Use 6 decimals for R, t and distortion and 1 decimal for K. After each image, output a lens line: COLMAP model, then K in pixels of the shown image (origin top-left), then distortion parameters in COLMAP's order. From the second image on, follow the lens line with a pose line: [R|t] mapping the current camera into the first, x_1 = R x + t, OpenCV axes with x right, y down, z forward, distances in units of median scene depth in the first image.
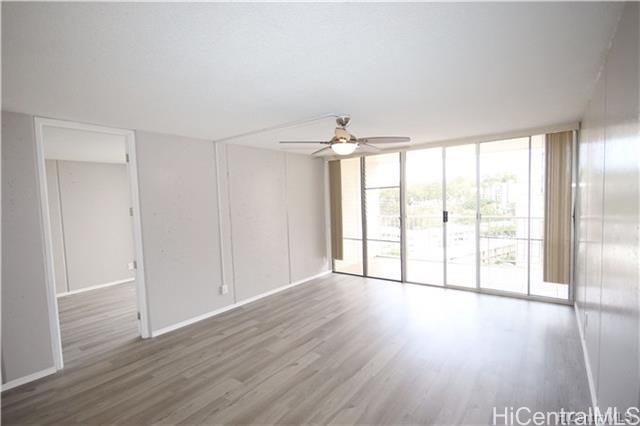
lens RADIAL K [[295.8, 0, 317.4], [0, 295.8, 217.1], [0, 0, 1]] dist [-0.001263, 0.000553]
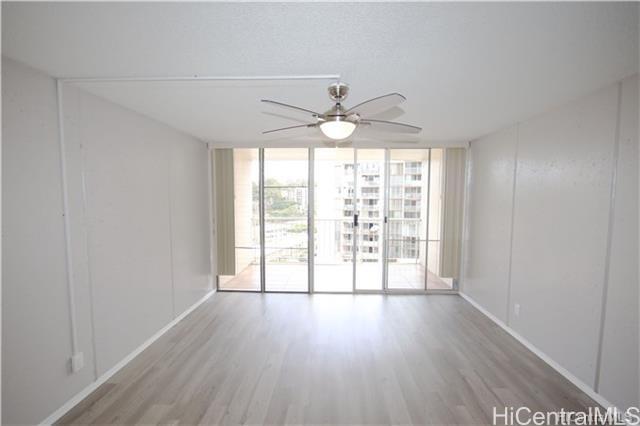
lens RADIAL K [[295.8, 0, 317.4], [0, 295.8, 217.1], [0, 0, 1]] dist [-0.001263, 0.000553]
pose [[0.824998, -0.003168, 0.565126, -0.224437], [0.002683, 0.999995, 0.001689, -0.014050], [-0.565129, 0.000123, 0.825003, 0.276137]]
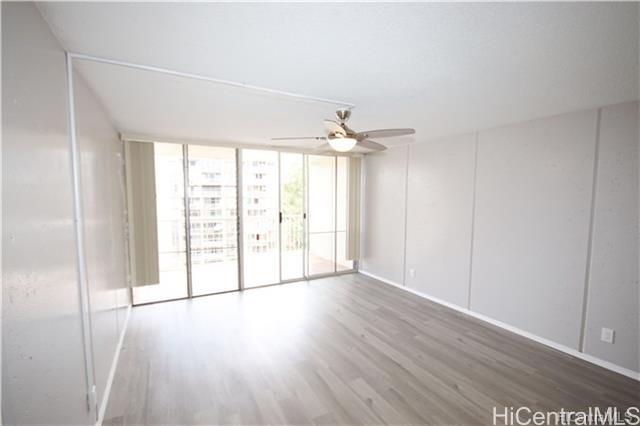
lens RADIAL K [[295.8, 0, 317.4], [0, 295.8, 217.1], [0, 0, 1]] dist [-0.001263, 0.000553]
pose [[0.424443, -0.033584, 0.904832, -0.487870], [0.038043, 0.999091, 0.019237, -0.018182], [-0.904655, 0.026257, 0.425335, 0.435538]]
